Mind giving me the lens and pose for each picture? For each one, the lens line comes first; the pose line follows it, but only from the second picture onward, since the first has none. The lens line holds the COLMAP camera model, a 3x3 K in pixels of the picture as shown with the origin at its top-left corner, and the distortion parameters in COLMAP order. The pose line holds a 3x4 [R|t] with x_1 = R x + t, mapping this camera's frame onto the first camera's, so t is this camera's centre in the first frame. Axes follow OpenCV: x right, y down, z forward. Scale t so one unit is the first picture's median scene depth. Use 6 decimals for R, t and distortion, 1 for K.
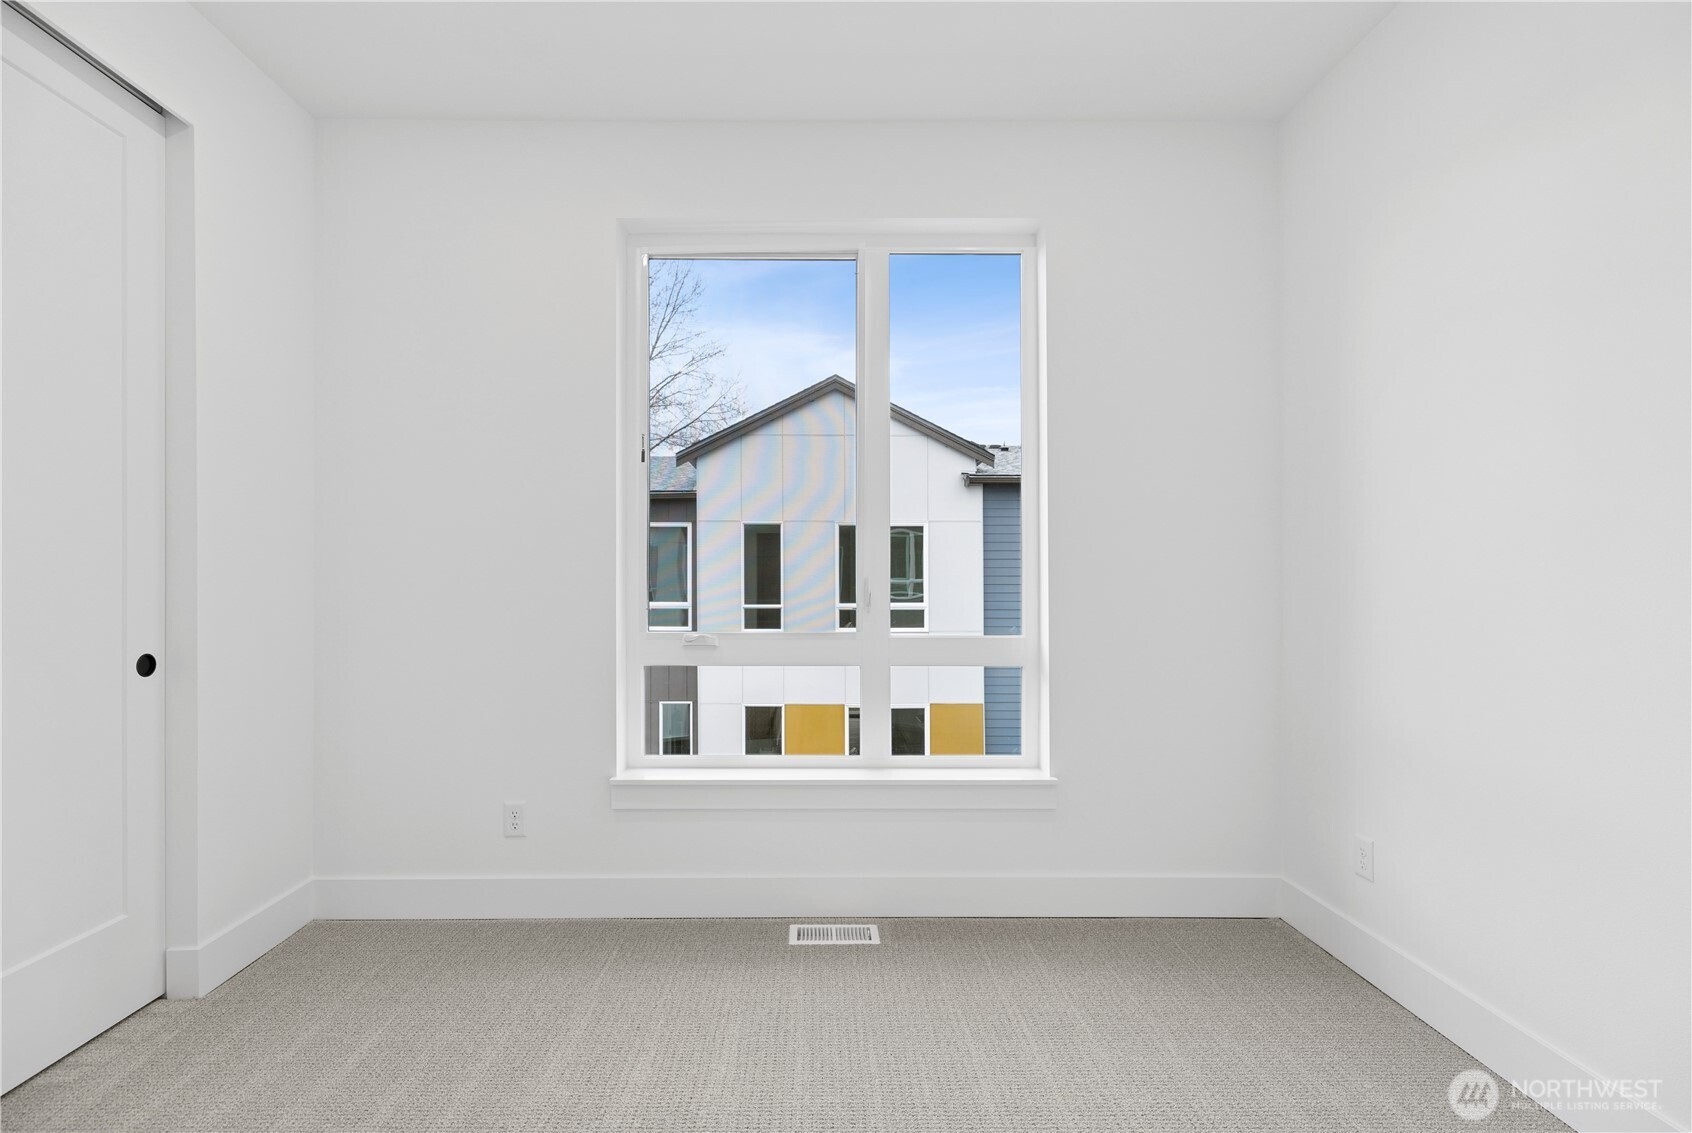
lens RADIAL K [[799.7, 0, 803.4], [0, 799.7, 584.9], [0, 0, 1]] dist [0.010929, -0.001520]
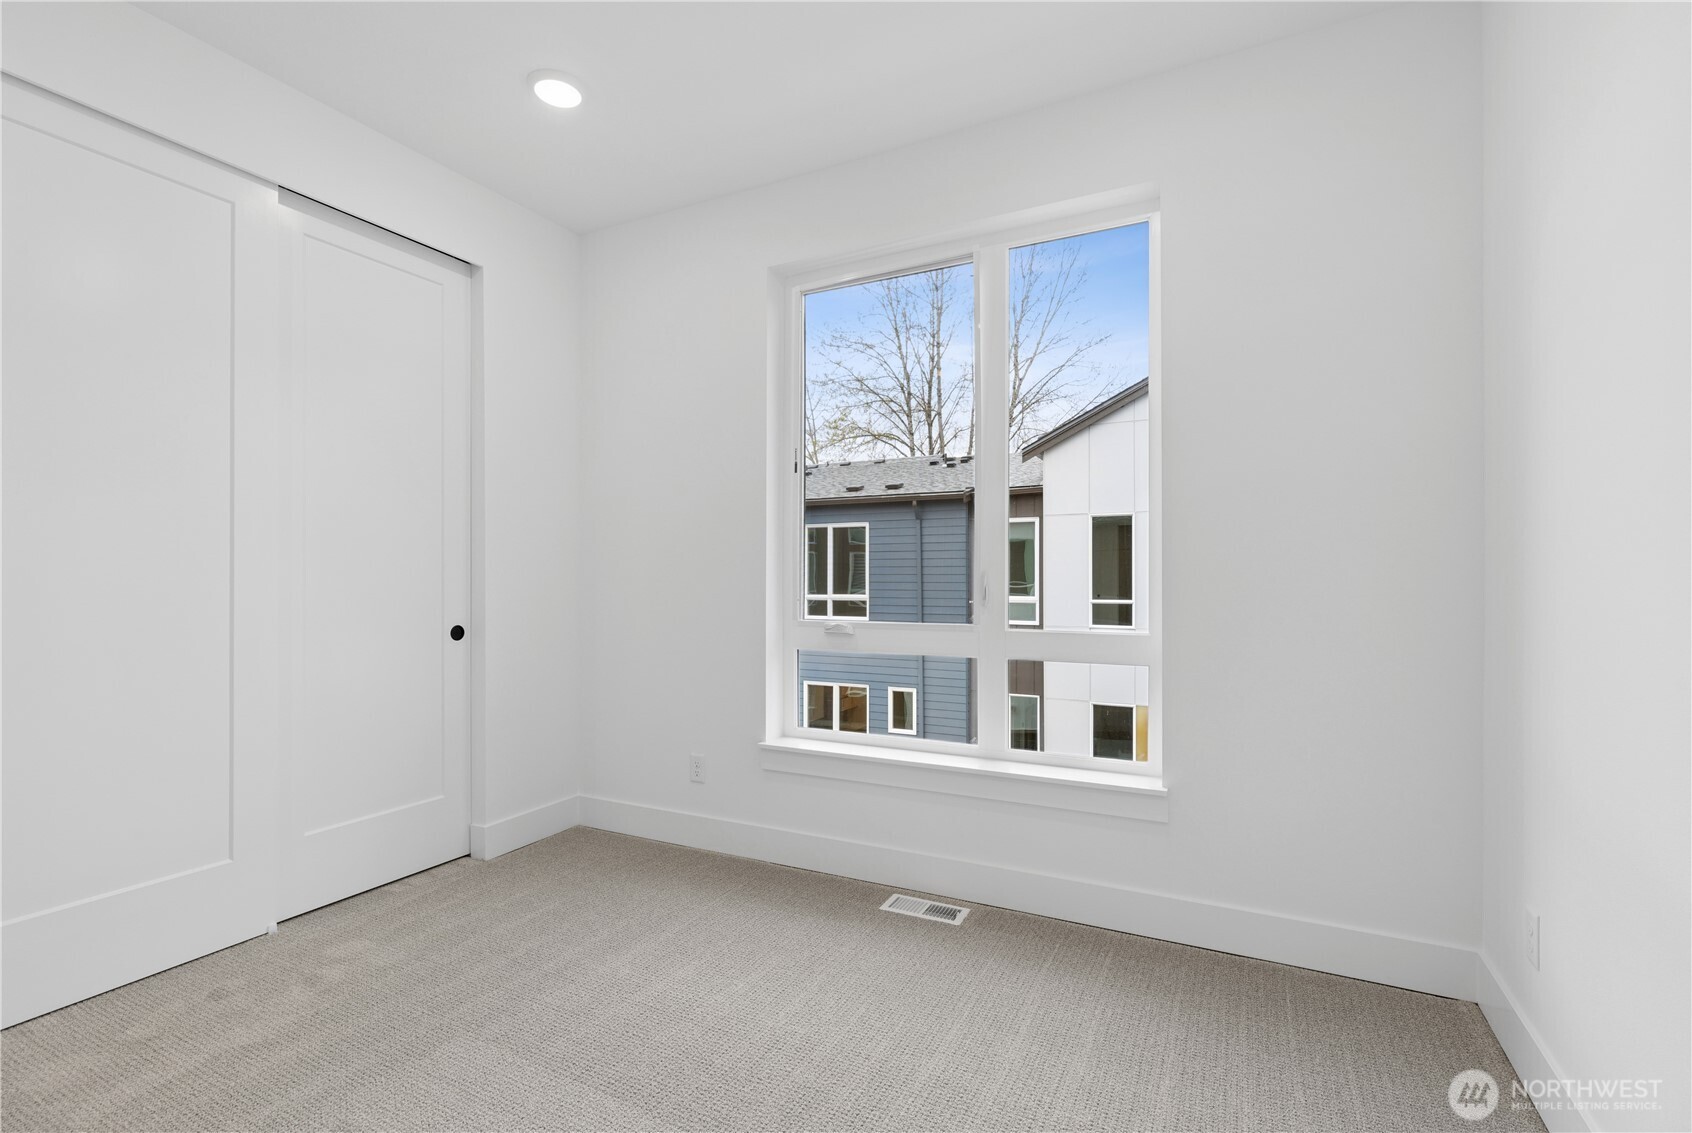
lens RADIAL K [[799.7, 0, 840.1], [0, 799.7, 578.2], [0, 0, 1]] dist [0.010929, -0.001520]
pose [[0.881261, -0.001190, -0.472628, 0.398467], [-0.000179, 0.999996, -0.002851, 0.002729], [0.472629, 0.002597, 0.881257, 0.014270]]
